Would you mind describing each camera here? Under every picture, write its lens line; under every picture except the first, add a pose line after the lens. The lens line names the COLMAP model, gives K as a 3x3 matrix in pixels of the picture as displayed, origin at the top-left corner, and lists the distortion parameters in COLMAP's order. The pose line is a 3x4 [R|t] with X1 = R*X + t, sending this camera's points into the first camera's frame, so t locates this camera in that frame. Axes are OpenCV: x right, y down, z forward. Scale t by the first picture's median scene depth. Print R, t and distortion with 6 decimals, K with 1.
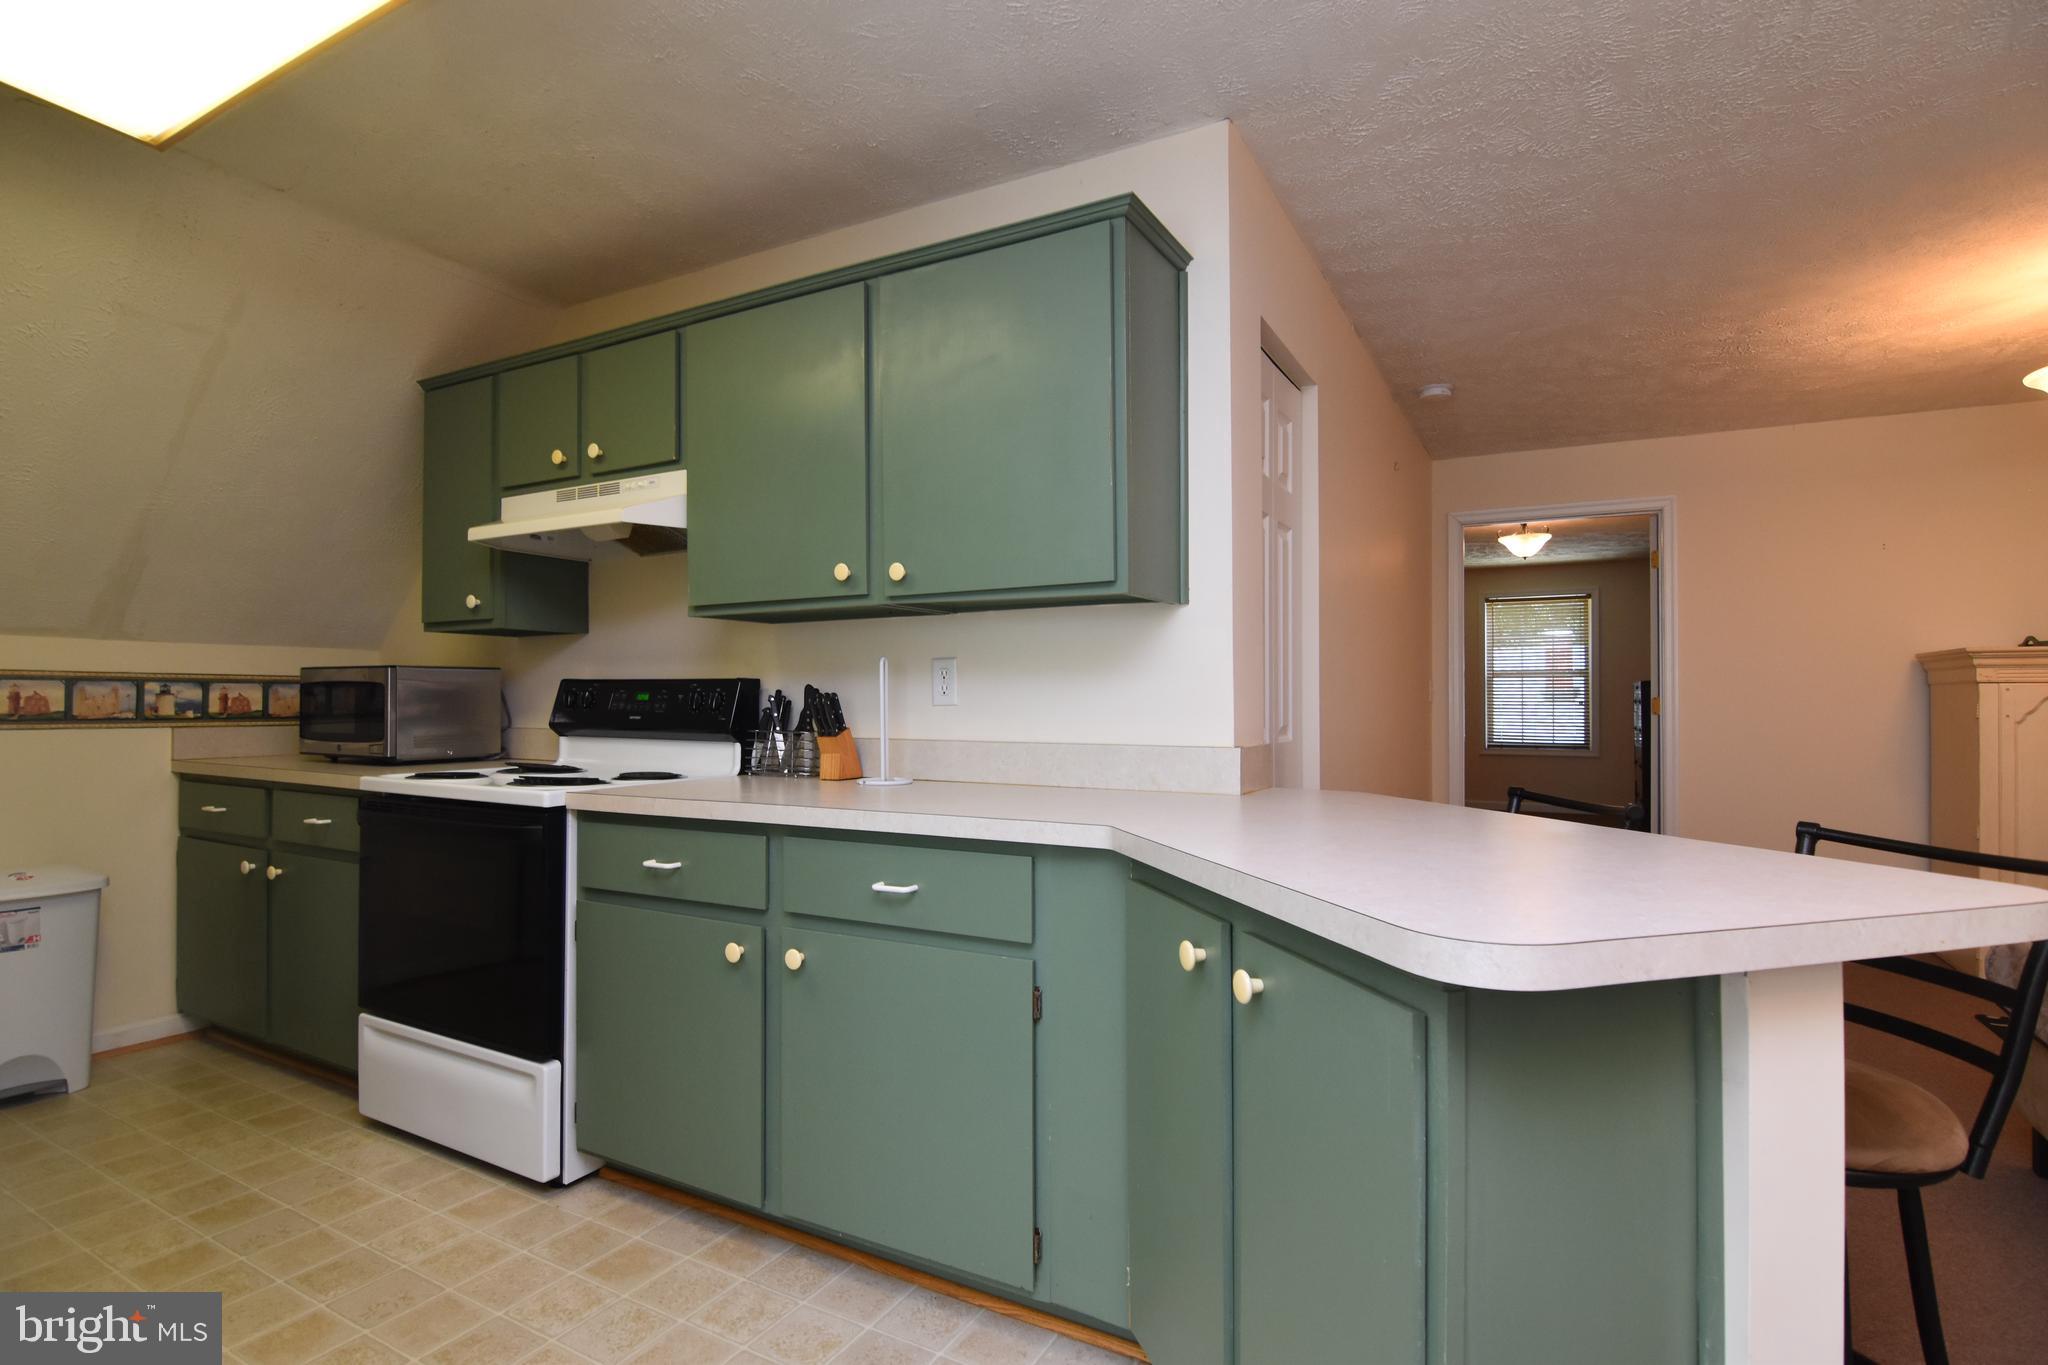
lens RADIAL K [[990.1, 0, 1024.3], [0, 990.1, 690.6], [0, 0, 1]] dist [-0.011246, -0.006971]
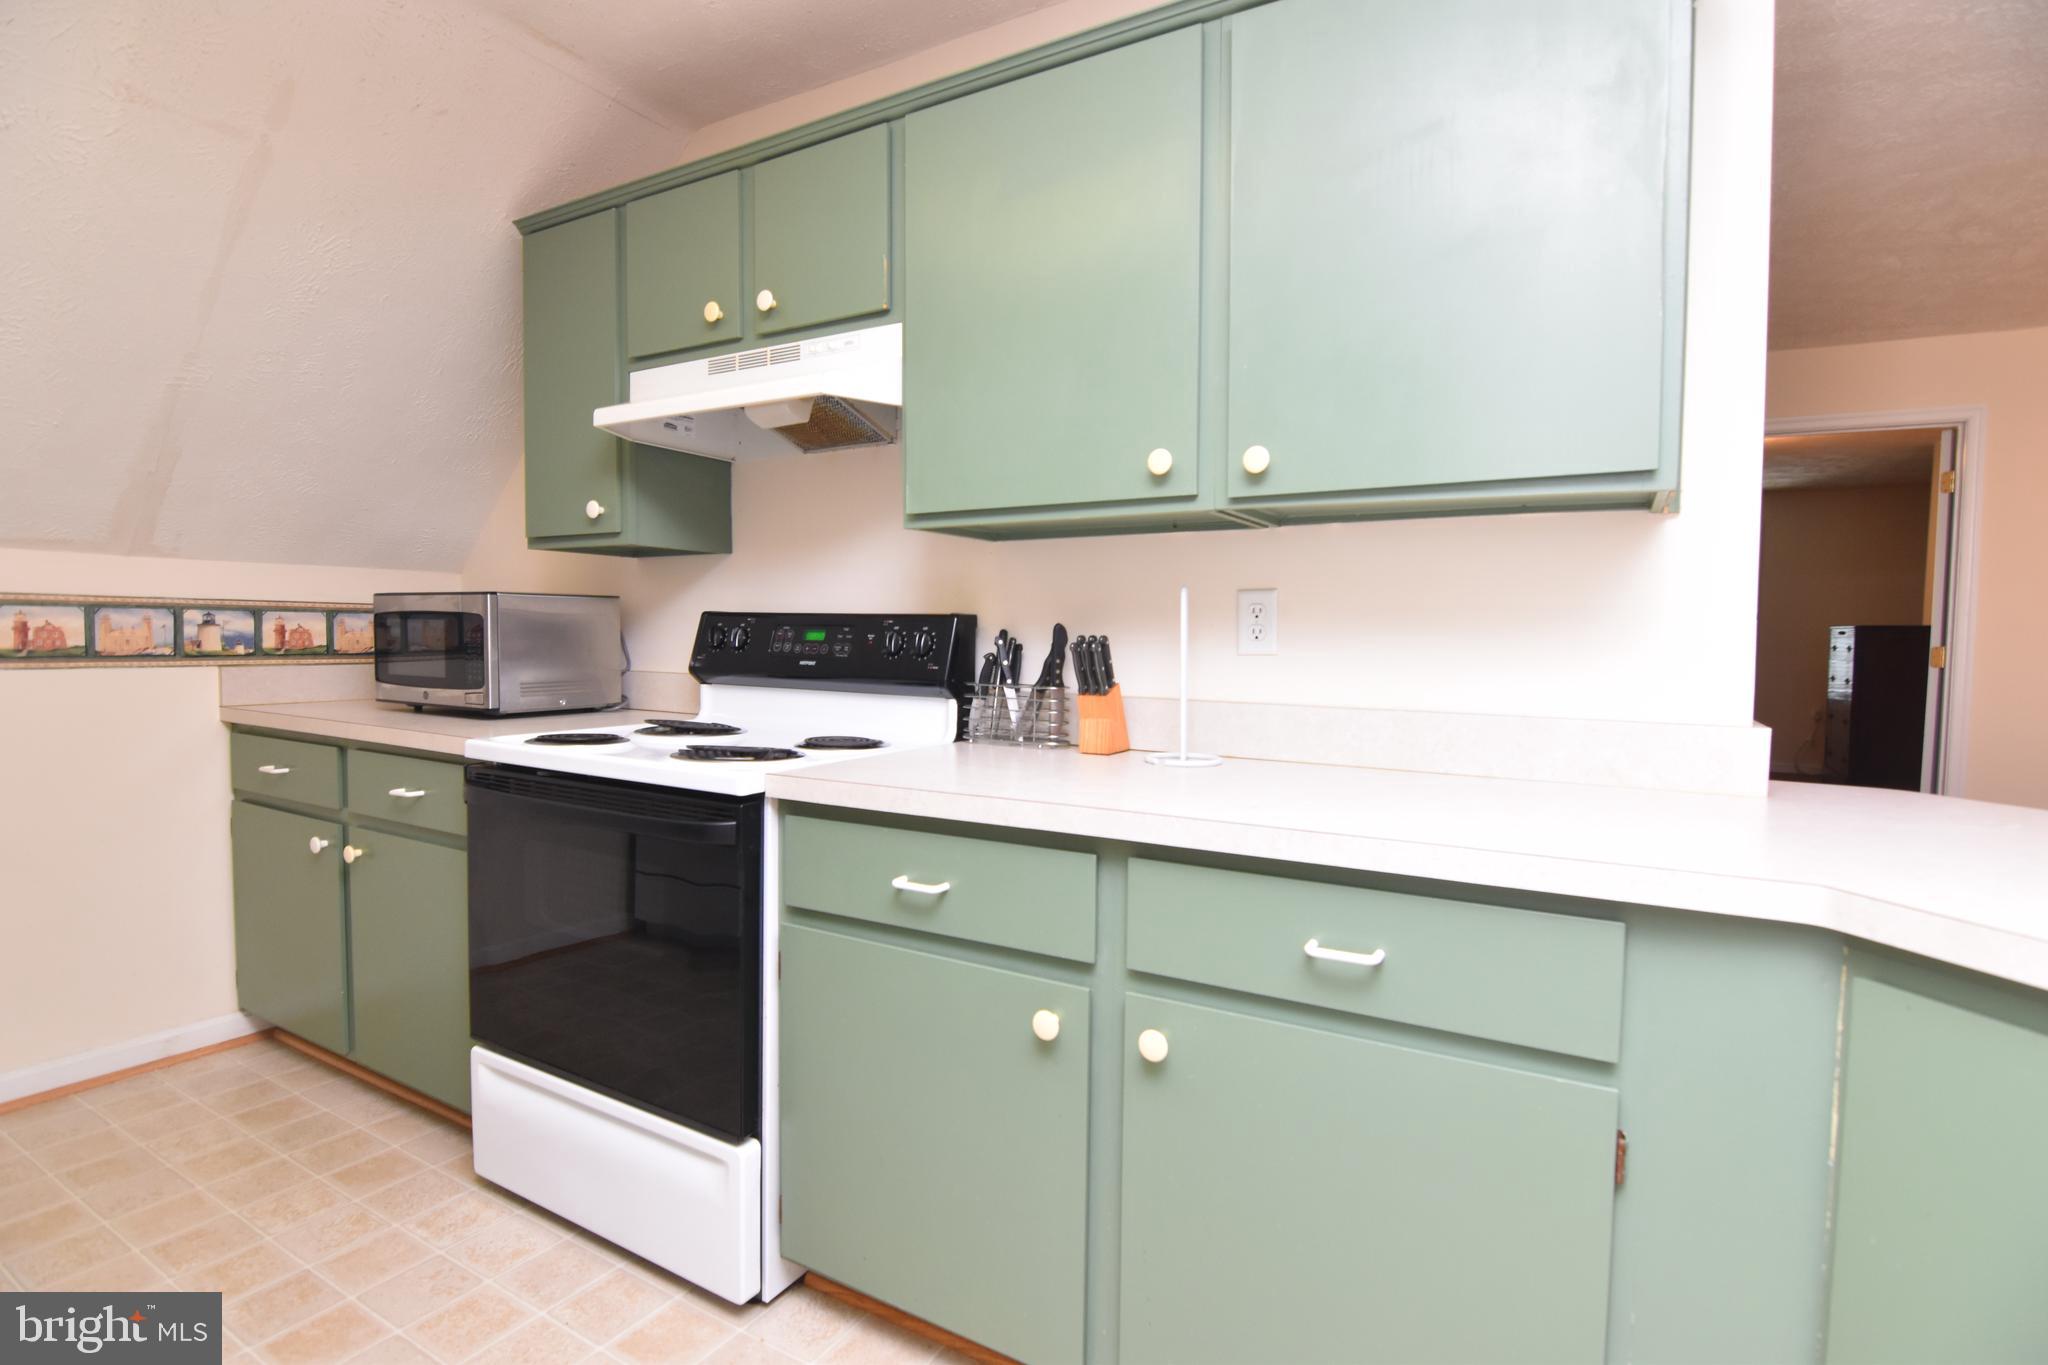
lens RADIAL K [[990.1, 0, 1026.6], [0, 990.1, 689.3], [0, 0, 1]] dist [-0.011246, -0.006971]
pose [[0.999448, 0.013661, -0.030292, -0.214137], [-0.011621, 0.997716, 0.066535, -0.005745], [0.031132, -0.066147, 0.997324, 0.252741]]
